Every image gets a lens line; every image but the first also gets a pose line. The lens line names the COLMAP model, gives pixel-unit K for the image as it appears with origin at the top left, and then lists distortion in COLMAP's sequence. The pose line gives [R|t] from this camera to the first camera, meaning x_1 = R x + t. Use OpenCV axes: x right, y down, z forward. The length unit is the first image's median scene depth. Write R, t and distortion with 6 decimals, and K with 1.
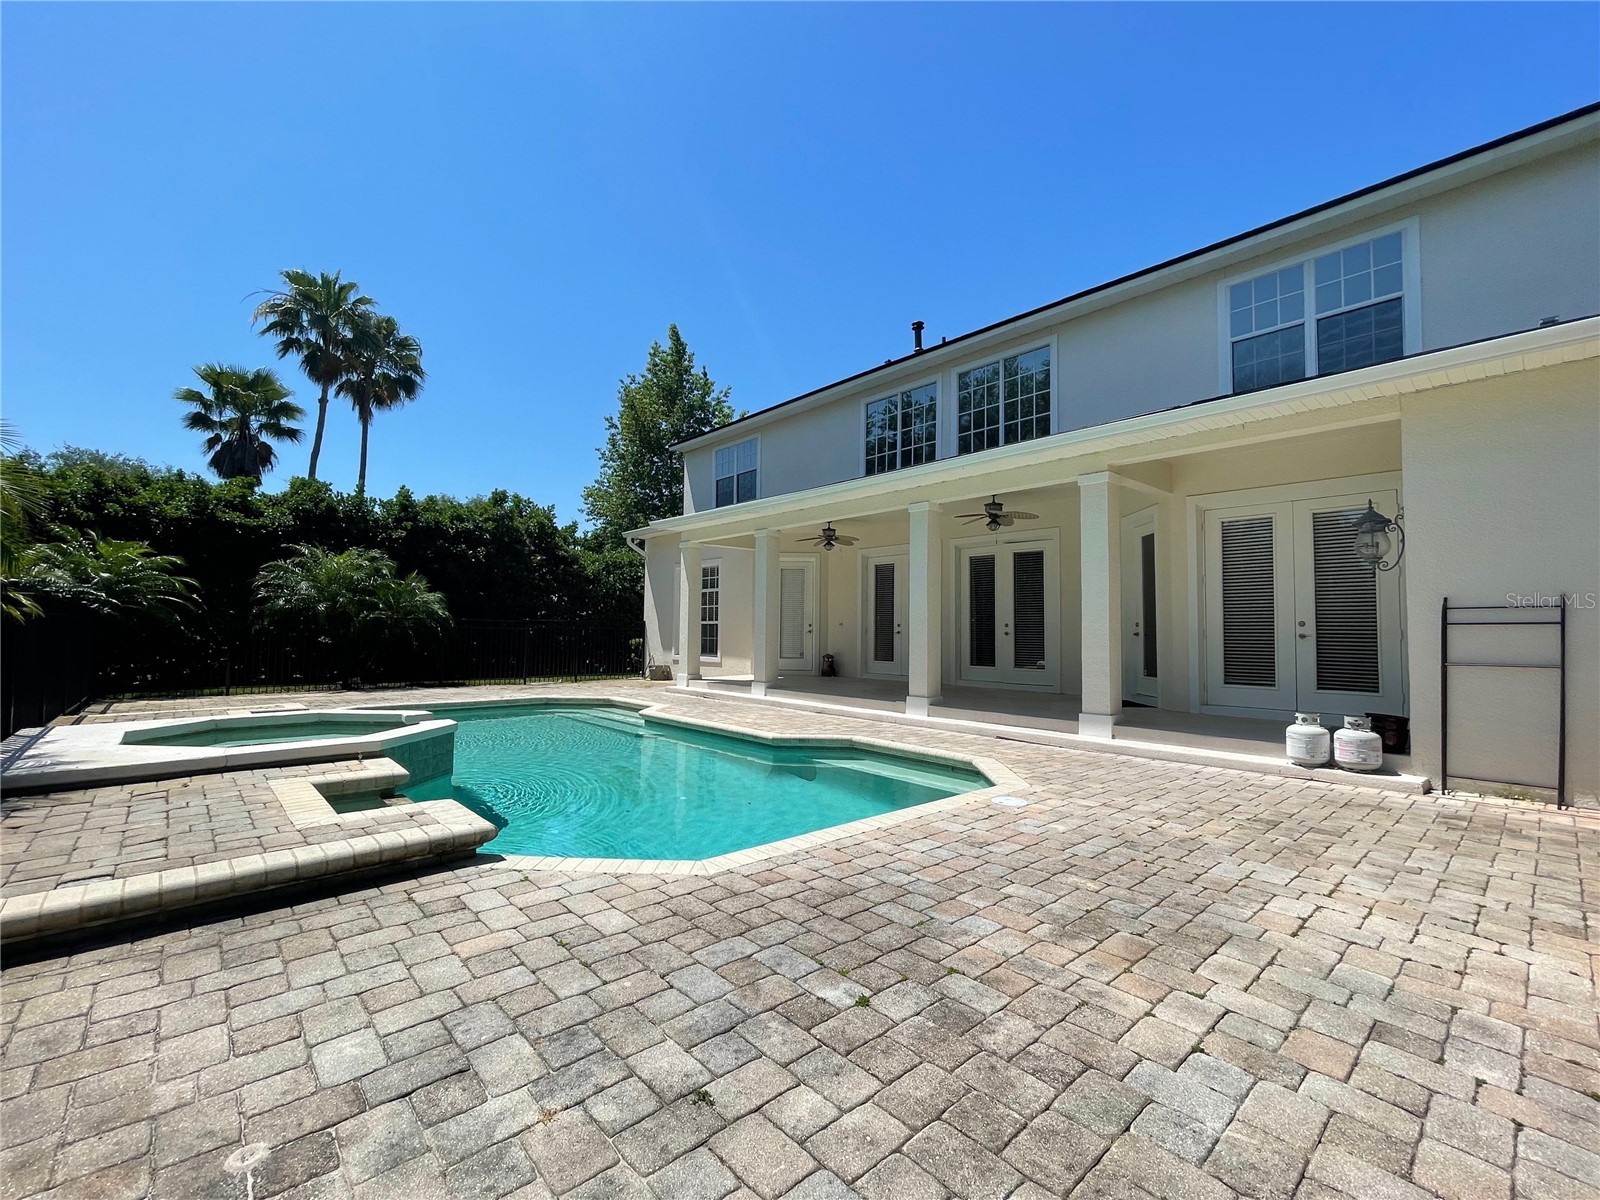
lens RADIAL K [[695.1, 0, 789.7], [0, 695.1, 591.7], [0, 0, 1]] dist [0.000445, 0.000017]
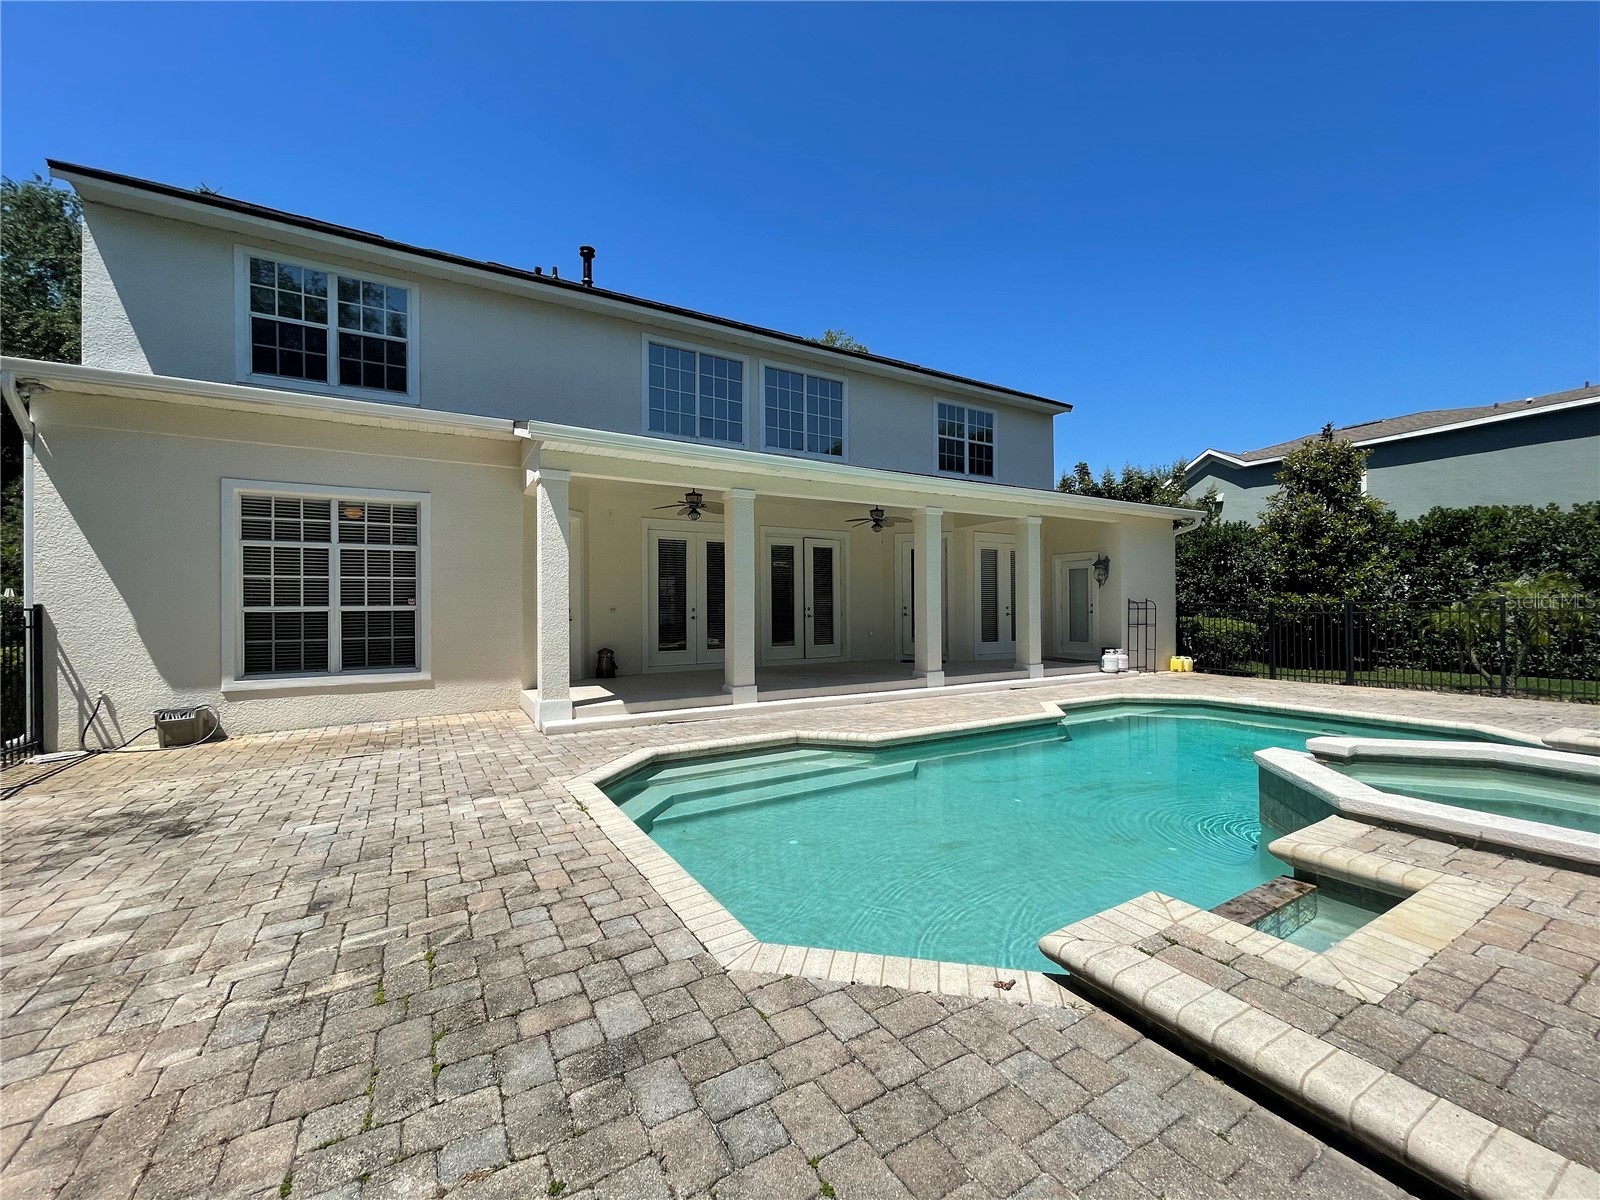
lens RADIAL K [[630.7, 0, 788.3], [0, 630.7, 614.1], [0, 0, 1]] dist [-0.015150, -0.000322]
pose [[0.188753, -0.011777, 0.981954, -0.636656], [-0.043093, 0.998866, 0.020264, 0.030111], [-0.981079, -0.046140, 0.188031, 0.748583]]
